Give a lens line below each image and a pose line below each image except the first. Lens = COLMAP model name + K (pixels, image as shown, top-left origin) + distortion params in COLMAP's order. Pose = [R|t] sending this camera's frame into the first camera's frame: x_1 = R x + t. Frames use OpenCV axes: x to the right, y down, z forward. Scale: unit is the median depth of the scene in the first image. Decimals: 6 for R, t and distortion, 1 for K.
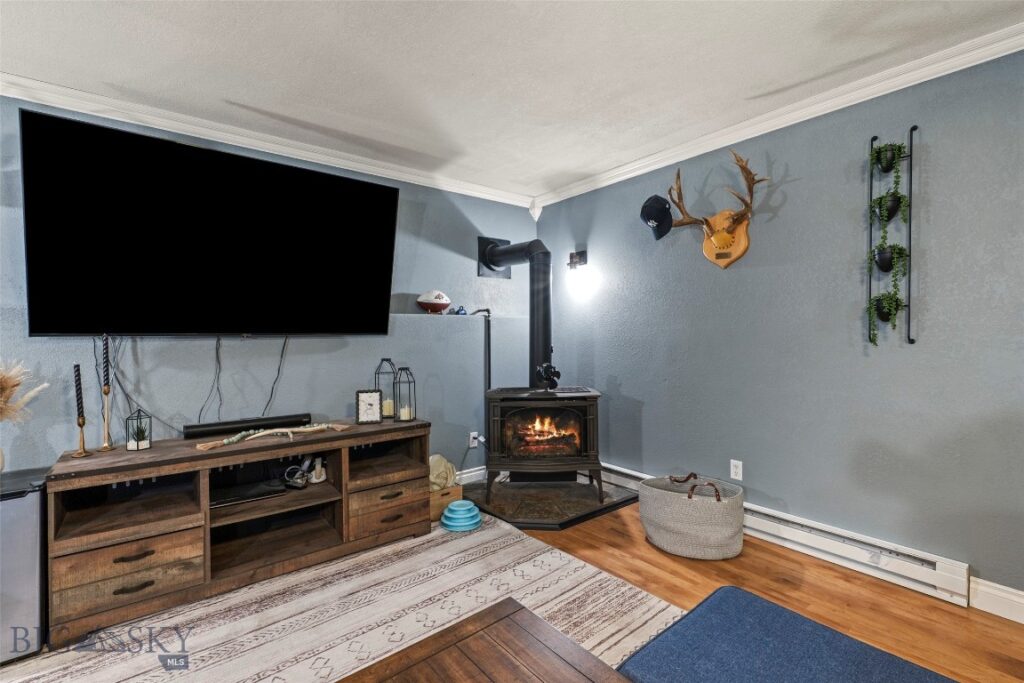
lens RADIAL K [[460.4, 0, 478.3], [0, 460.4, 324.4], [0, 0, 1]] dist [-0.010540, 0.003596]
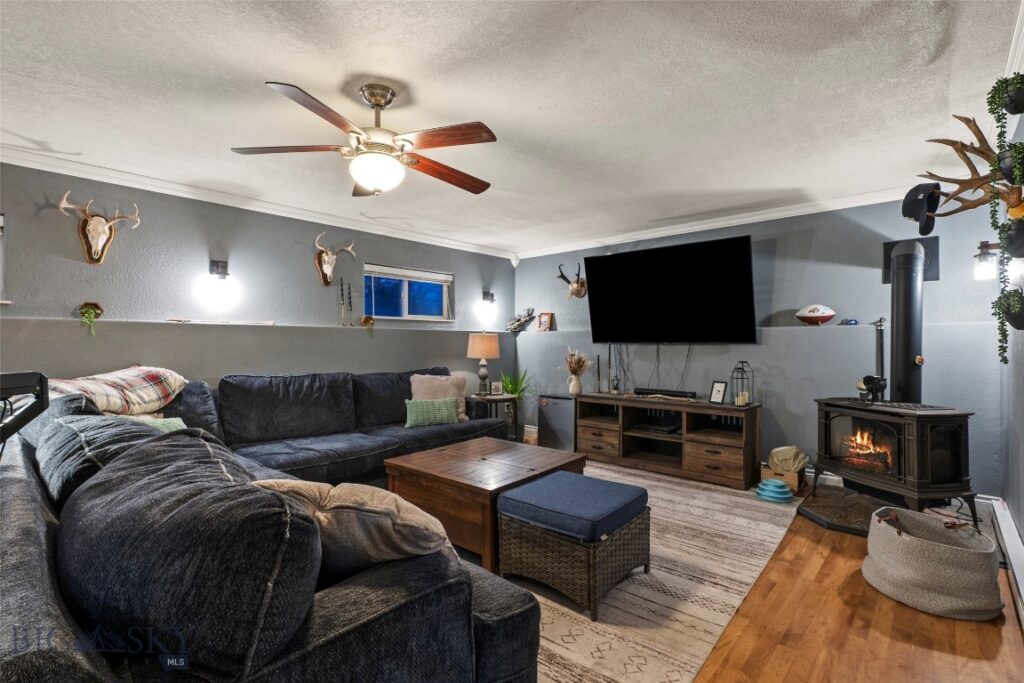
lens RADIAL K [[460.4, 0, 505.8], [0, 460.4, 342.3], [0, 0, 1]] dist [-0.010540, 0.003596]
pose [[0.168541, 0.013432, -0.985603, 1.152329], [0.016285, 0.999733, 0.016409, -0.018785], [0.985560, -0.018816, 0.168277, 0.094366]]
